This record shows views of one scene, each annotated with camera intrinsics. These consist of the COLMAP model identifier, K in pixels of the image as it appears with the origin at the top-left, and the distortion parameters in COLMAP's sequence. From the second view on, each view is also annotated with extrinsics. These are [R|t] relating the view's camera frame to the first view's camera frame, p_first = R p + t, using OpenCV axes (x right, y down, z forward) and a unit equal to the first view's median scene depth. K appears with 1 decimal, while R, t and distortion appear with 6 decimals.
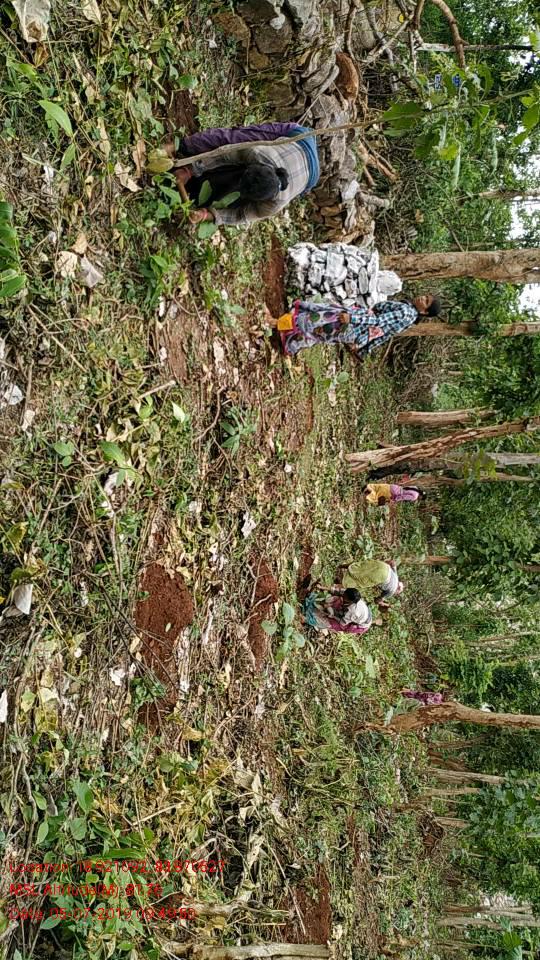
lens RADIAL K [[729.8, 0, 270.1], [0, 729.8, 480.0], [0, 0, 1]] dist [0.031763, -0.008672]
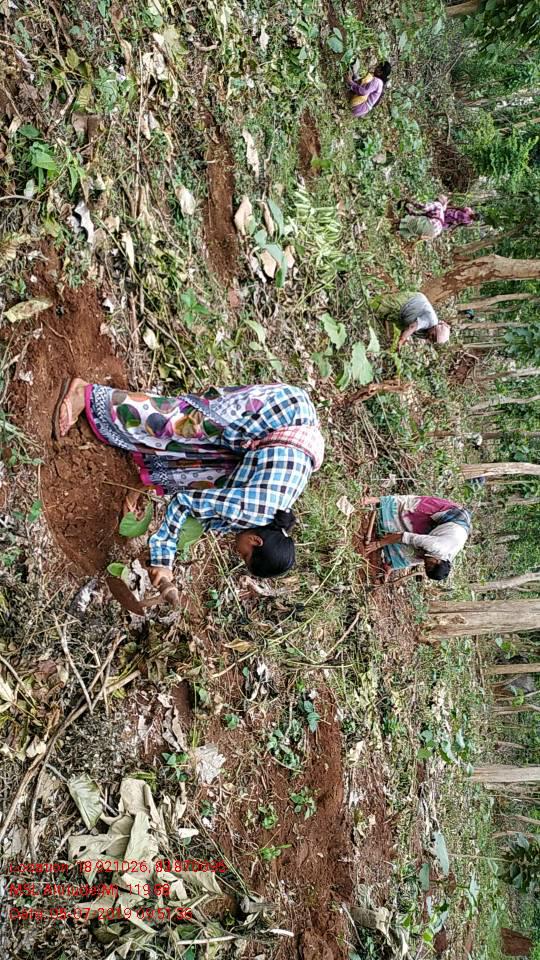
lens RADIAL K [[729.8, 0, 270.0], [0, 729.8, 480.2], [0, 0, 1]] dist [0.031763, -0.008672]
pose [[0.979892, -0.178458, -0.089240, 0.056391], [0.195824, 0.774384, 0.601650, -0.012843], [-0.038263, -0.607027, 0.793759, 0.279837]]
